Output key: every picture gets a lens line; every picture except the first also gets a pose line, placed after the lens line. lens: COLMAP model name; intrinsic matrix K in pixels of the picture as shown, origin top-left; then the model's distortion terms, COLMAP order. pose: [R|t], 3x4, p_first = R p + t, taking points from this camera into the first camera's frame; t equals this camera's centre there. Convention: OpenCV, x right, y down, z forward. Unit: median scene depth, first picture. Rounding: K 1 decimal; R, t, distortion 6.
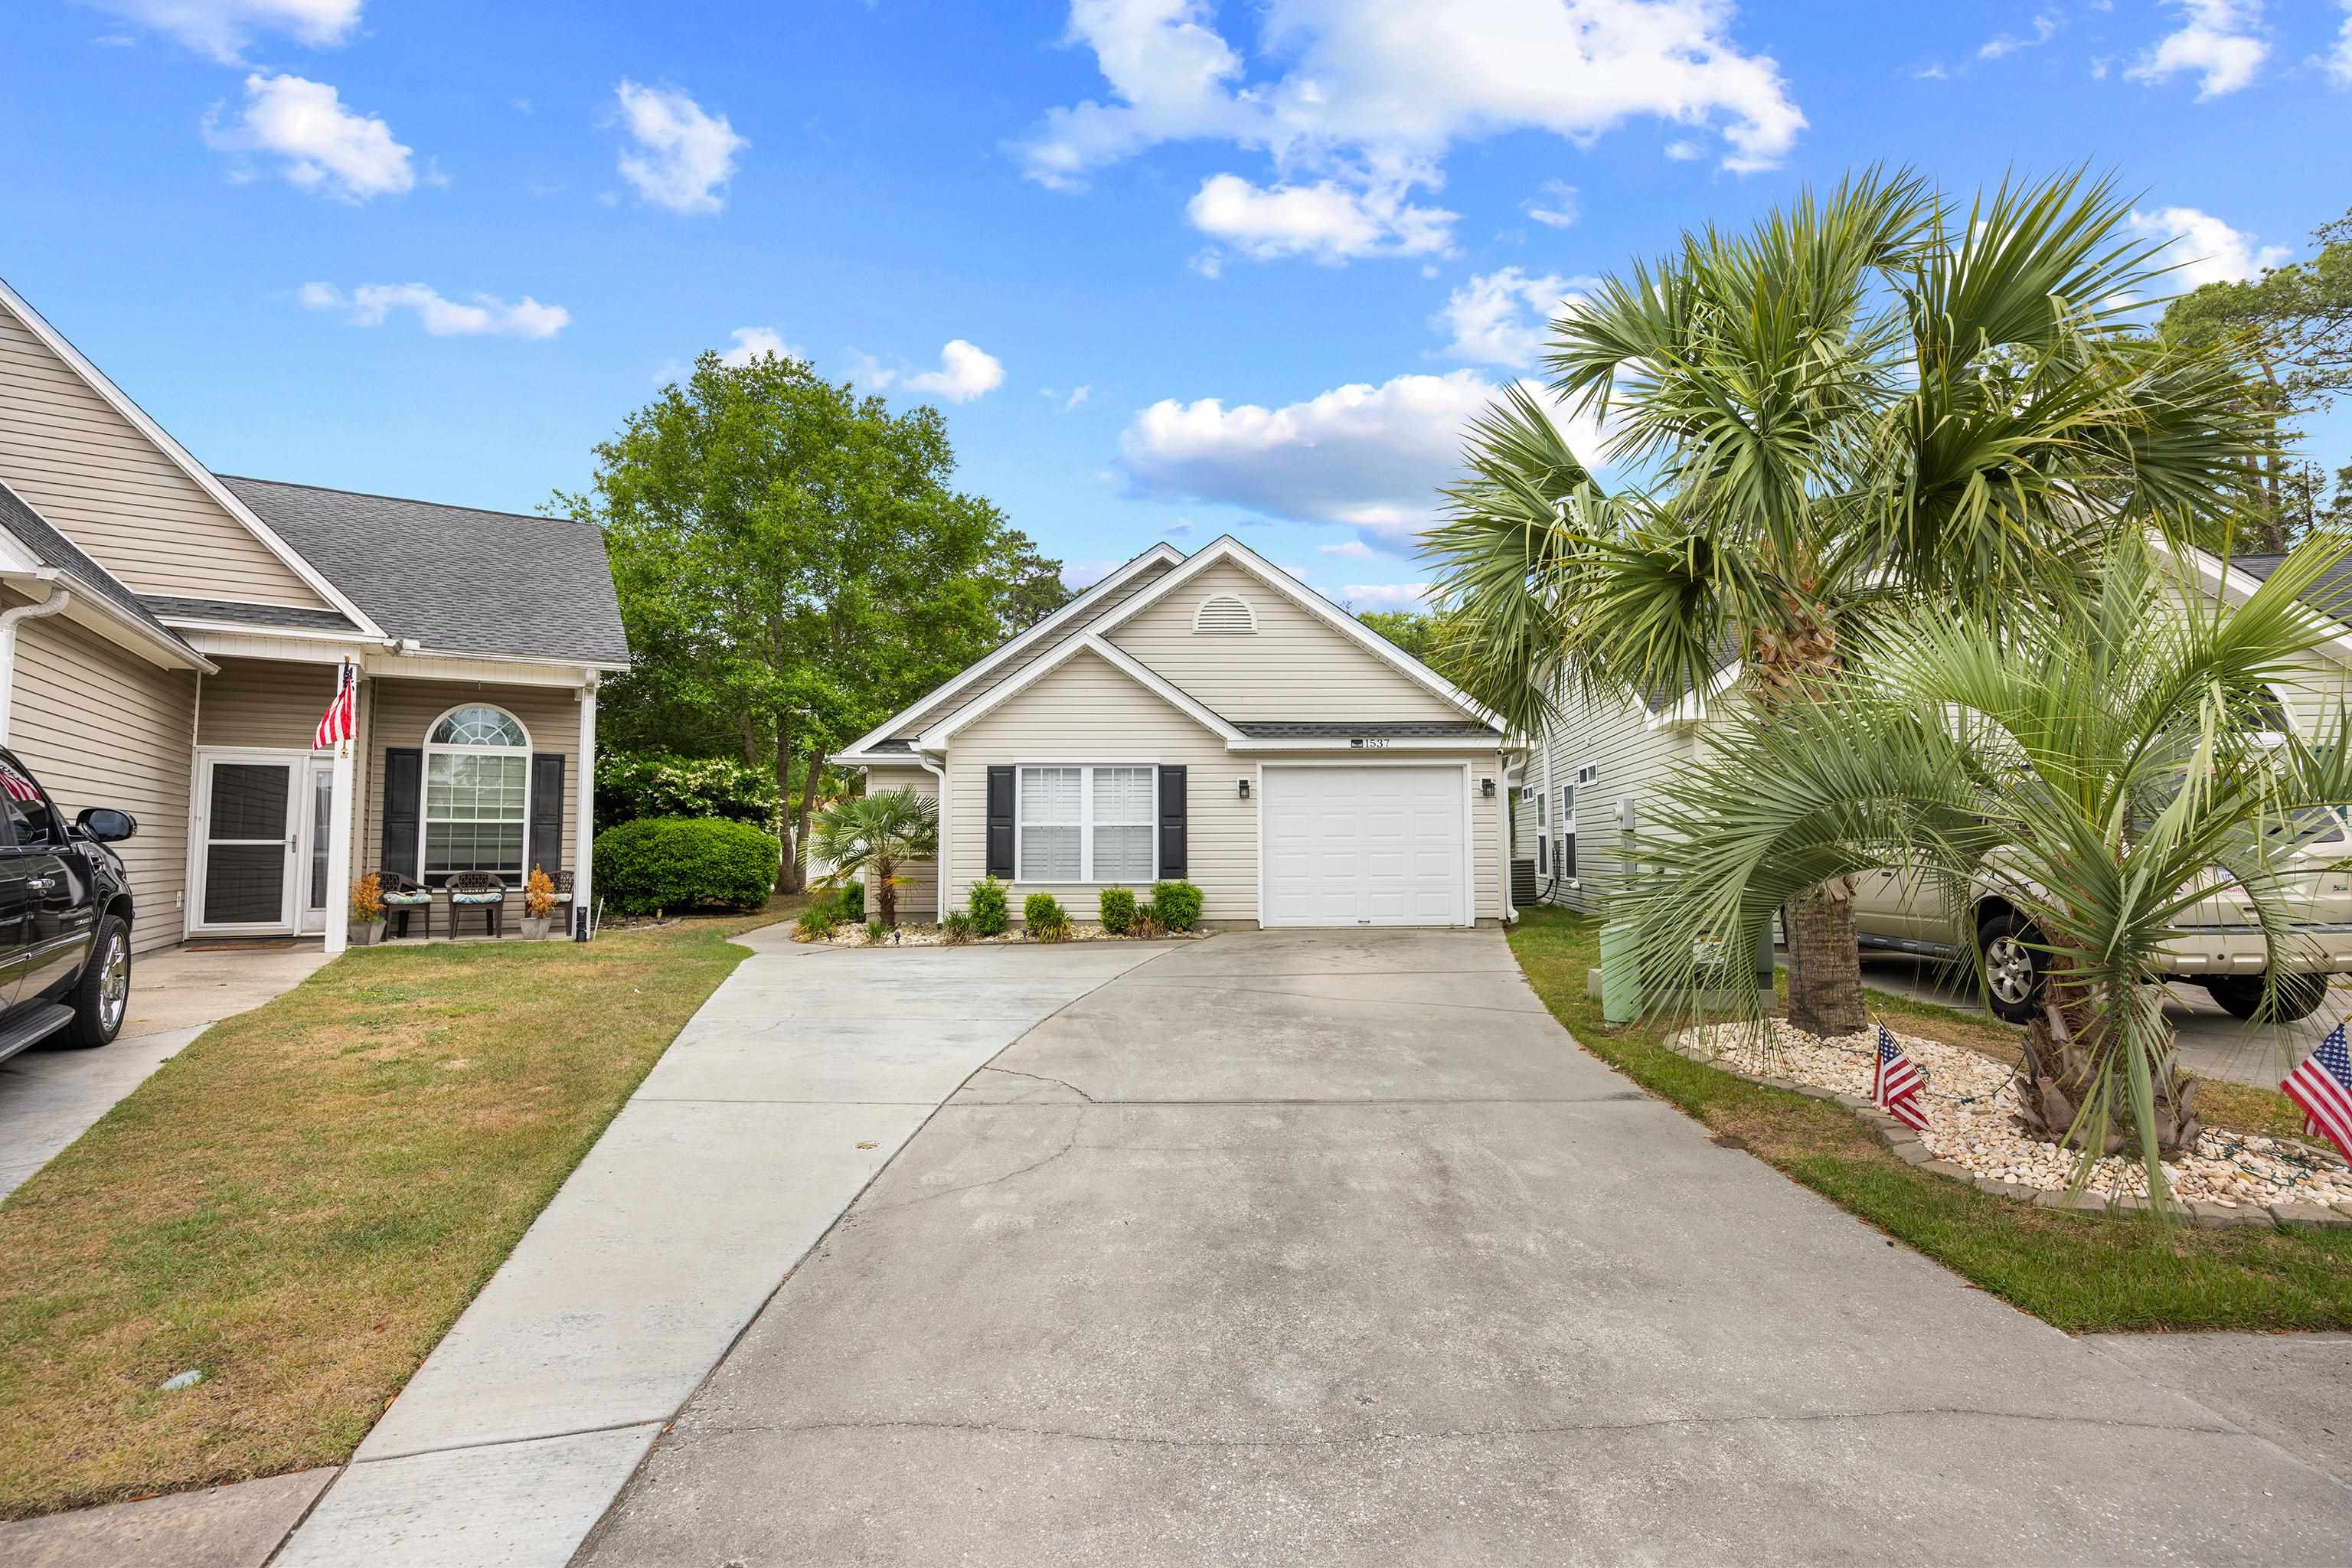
lens RADIAL K [[1077.9, 0, 1176.0], [0, 1077.9, 784.0], [0, 0, 1]] dist [-0.016635, -0.000574]
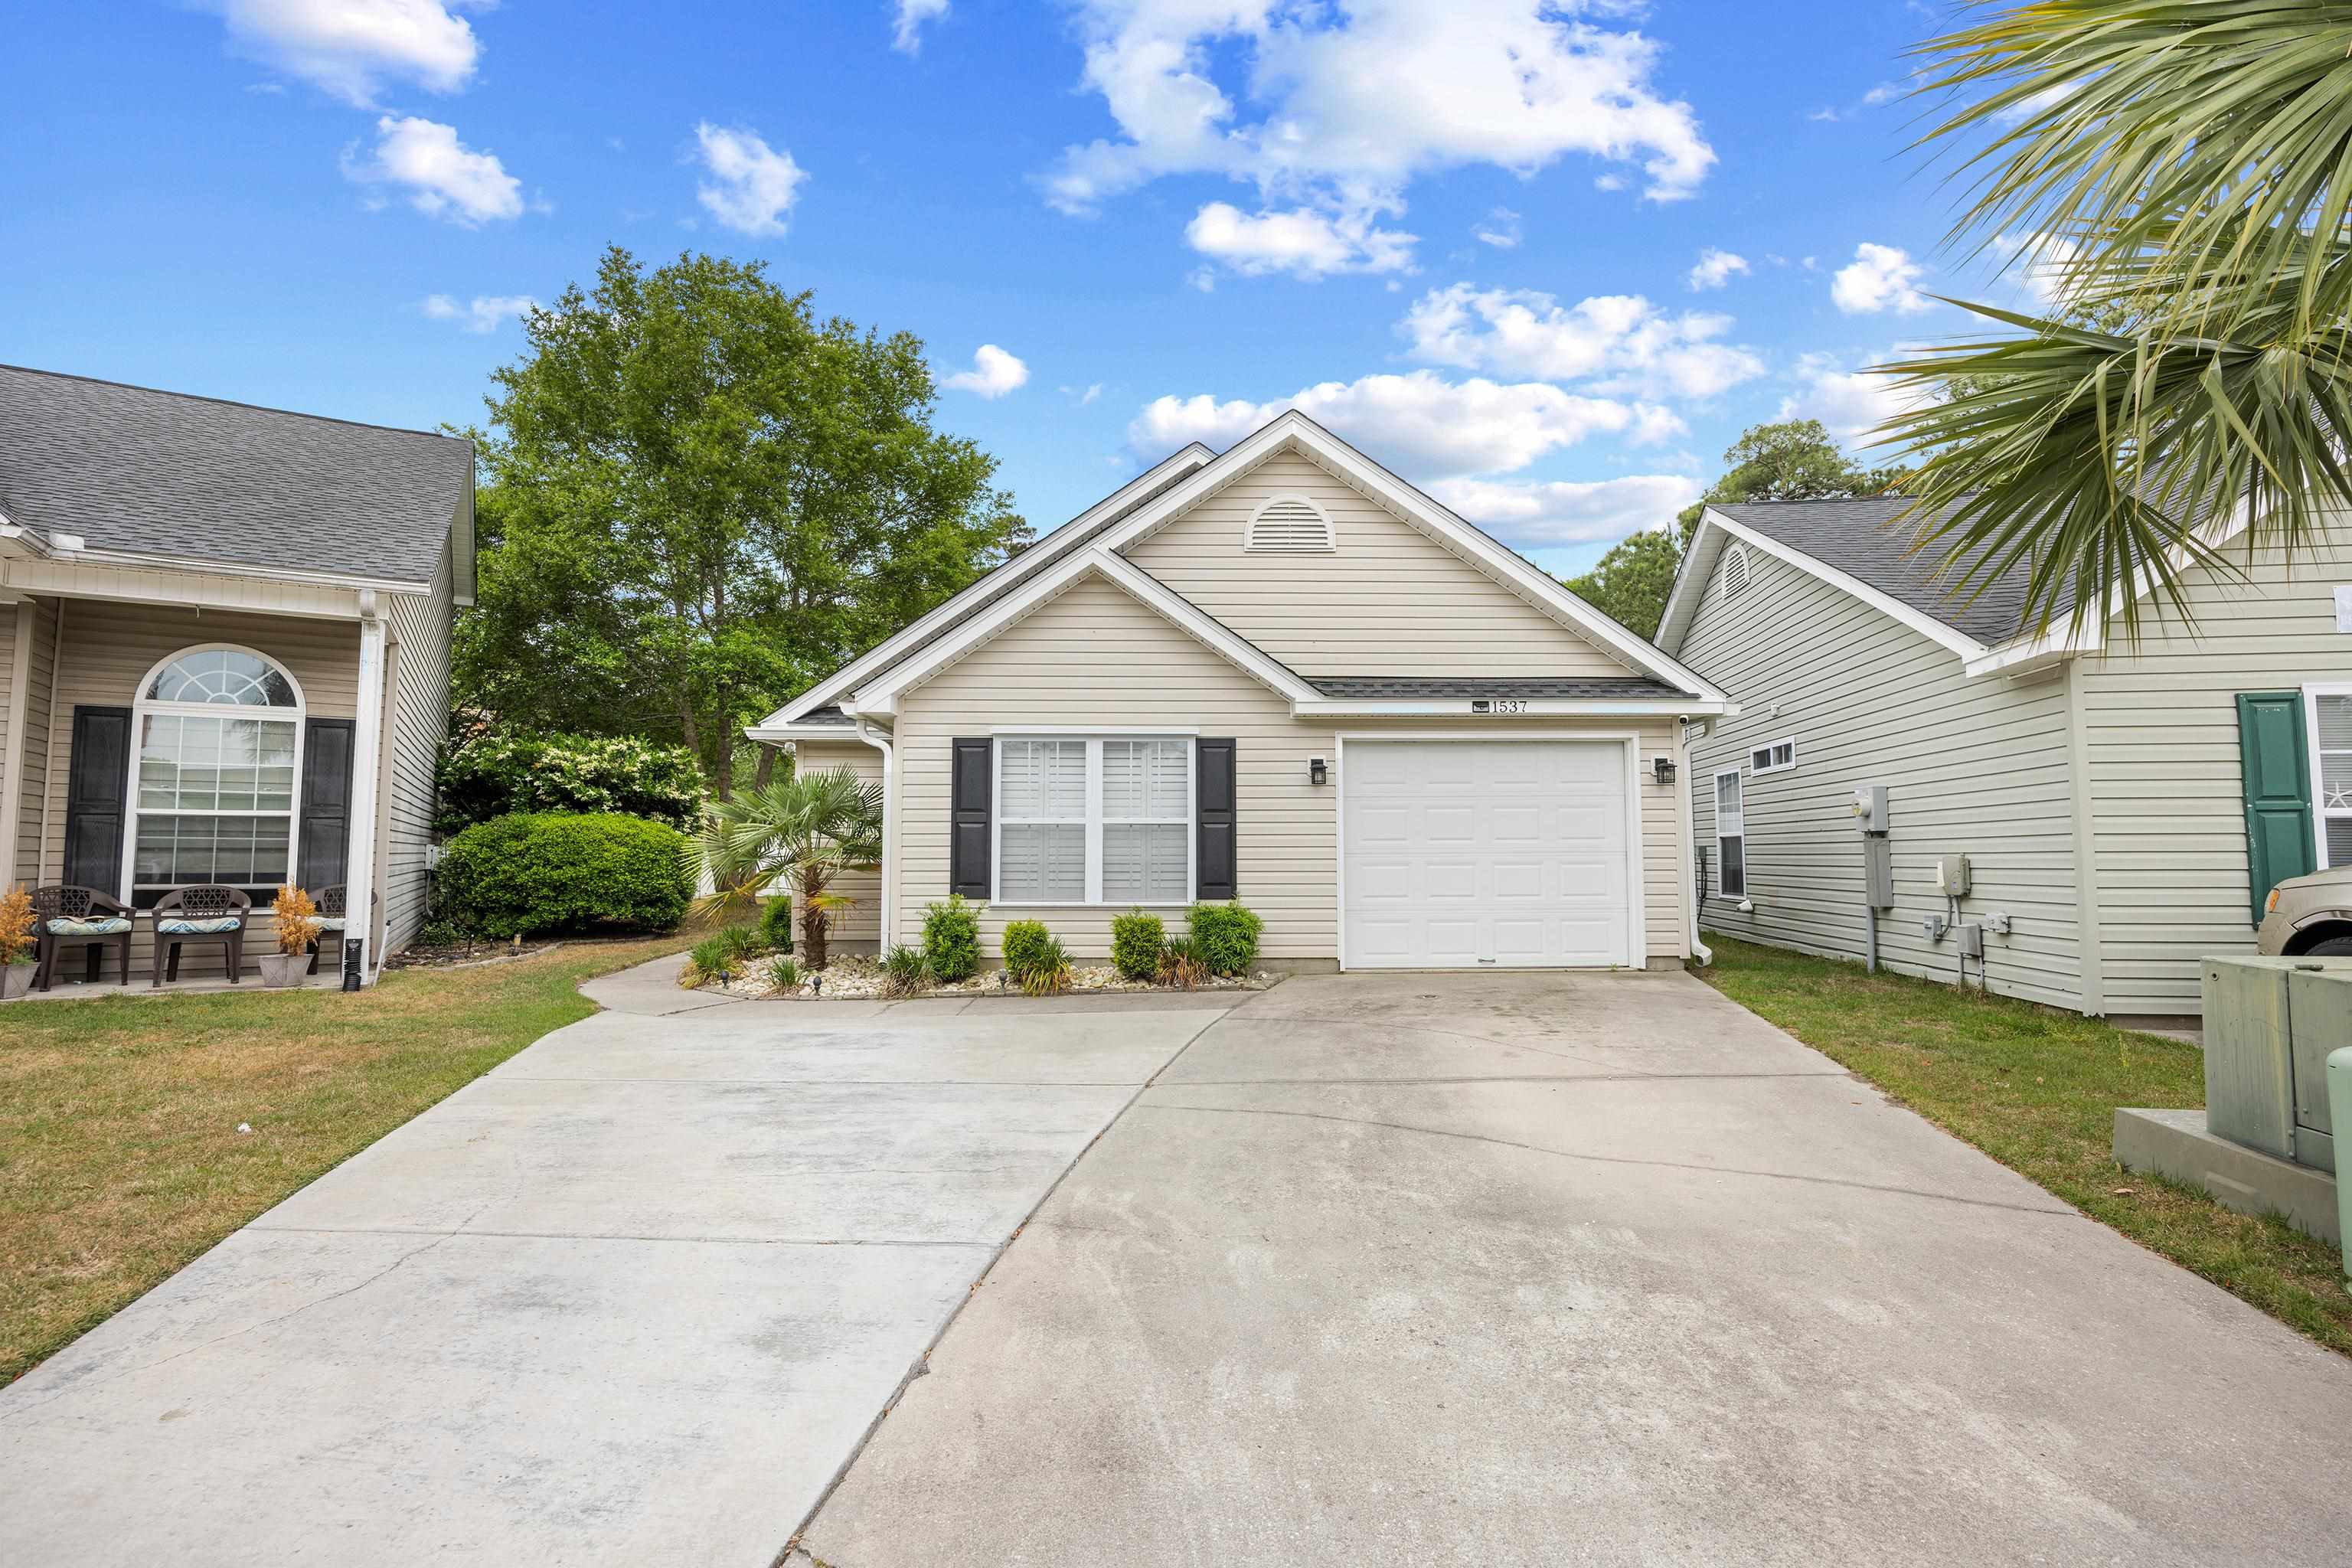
lens RADIAL K [[1077.9, 0, 1176.0], [0, 1077.9, 784.0], [0, 0, 1]] dist [-0.016635, -0.000574]
pose [[0.999993, 0.003655, -0.000211, -0.029313], [-0.003656, 0.999990, -0.002574, 0.014885], [0.000202, 0.002575, 0.999997, 0.300310]]
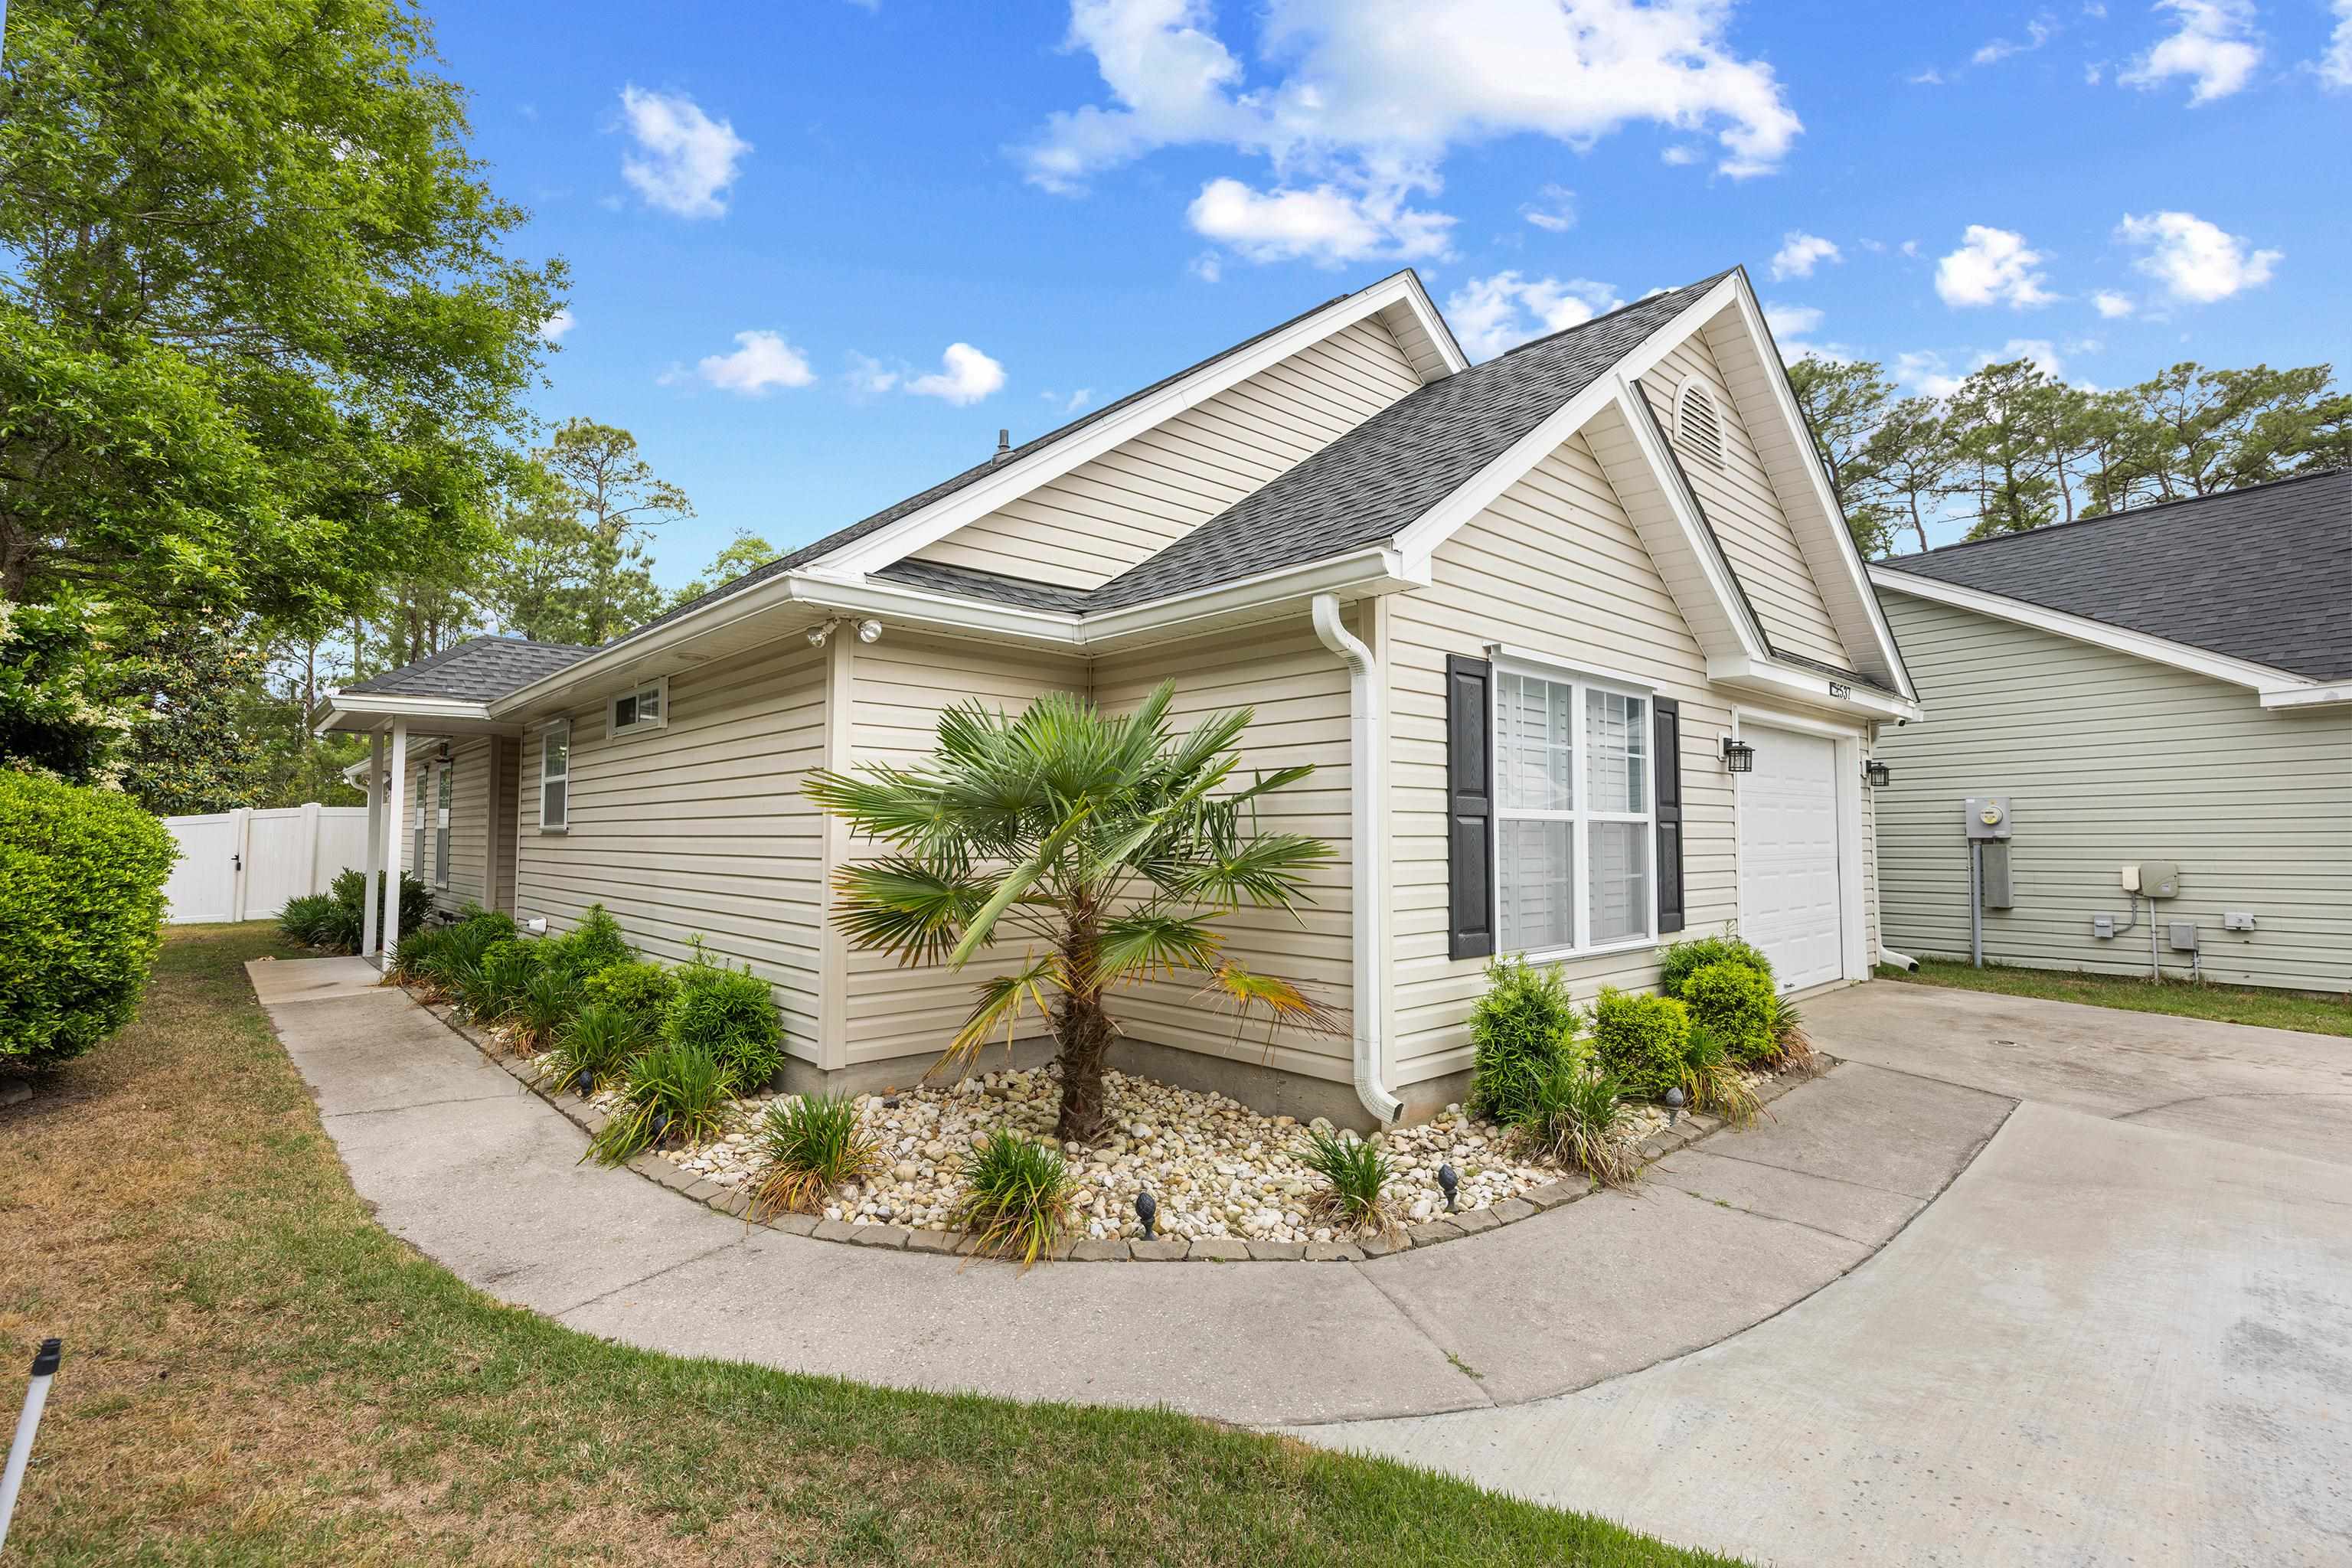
lens RADIAL K [[1077.9, 0, 1176.0], [0, 1077.9, 784.0], [0, 0, 1]] dist [-0.016635, -0.000574]
pose [[0.749738, 0.038492, 0.660614, -0.493759], [-0.047205, 0.998874, -0.004627, 0.034302], [-0.660048, -0.027715, 0.750712, 0.791691]]
